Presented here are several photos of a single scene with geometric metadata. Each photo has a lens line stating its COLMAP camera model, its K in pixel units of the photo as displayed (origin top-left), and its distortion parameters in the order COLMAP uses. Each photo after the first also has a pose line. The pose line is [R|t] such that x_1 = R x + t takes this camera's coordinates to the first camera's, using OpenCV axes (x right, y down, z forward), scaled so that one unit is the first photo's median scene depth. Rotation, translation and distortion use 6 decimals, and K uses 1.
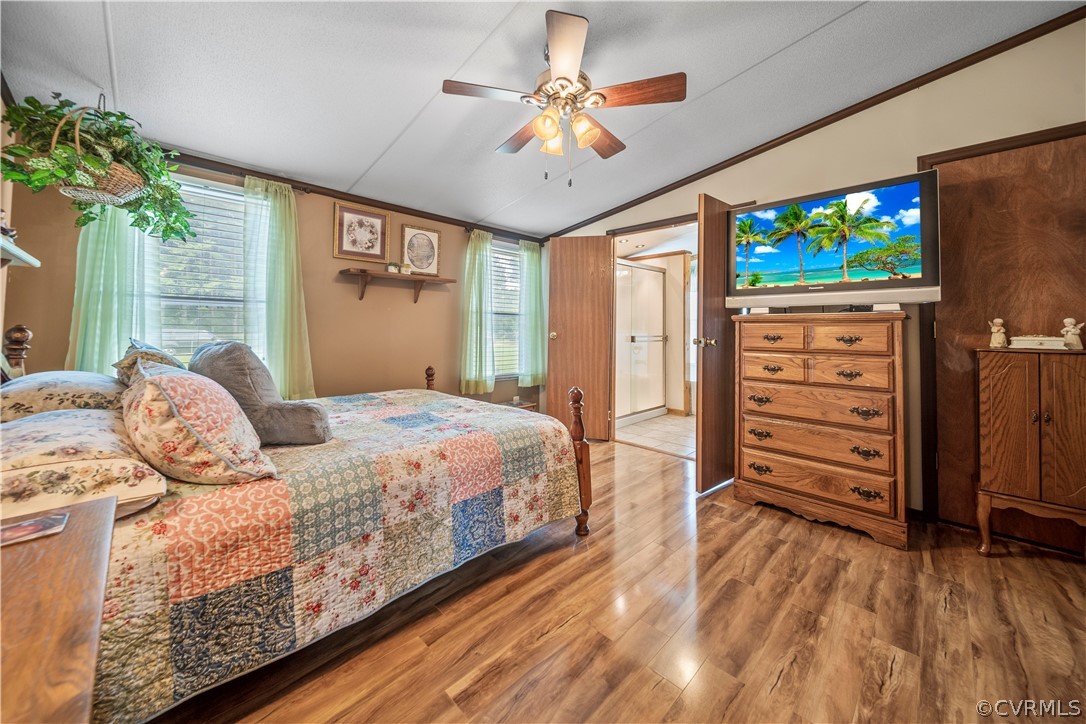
lens RADIAL K [[395.5, 0, 541.1], [0, 395.5, 329.0], [0, 0, 1]] dist [-0.000666, -0.000080]
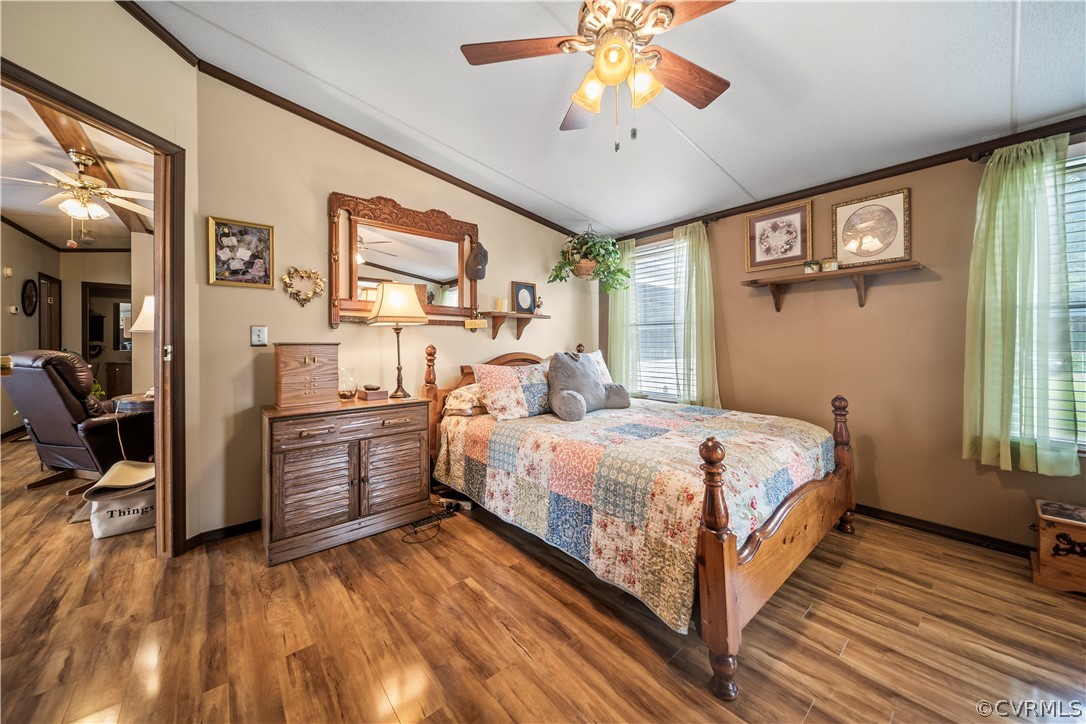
lens RADIAL K [[390.2, 0, 540.7], [0, 390.2, 347.6], [0, 0, 1]] dist [0.000072, 0.000027]
pose [[-0.086527, 0.003053, -0.996245, 0.825474], [0.005260, 0.999983, 0.002607, 0.006283], [0.996236, -0.005015, -0.086541, 0.927371]]
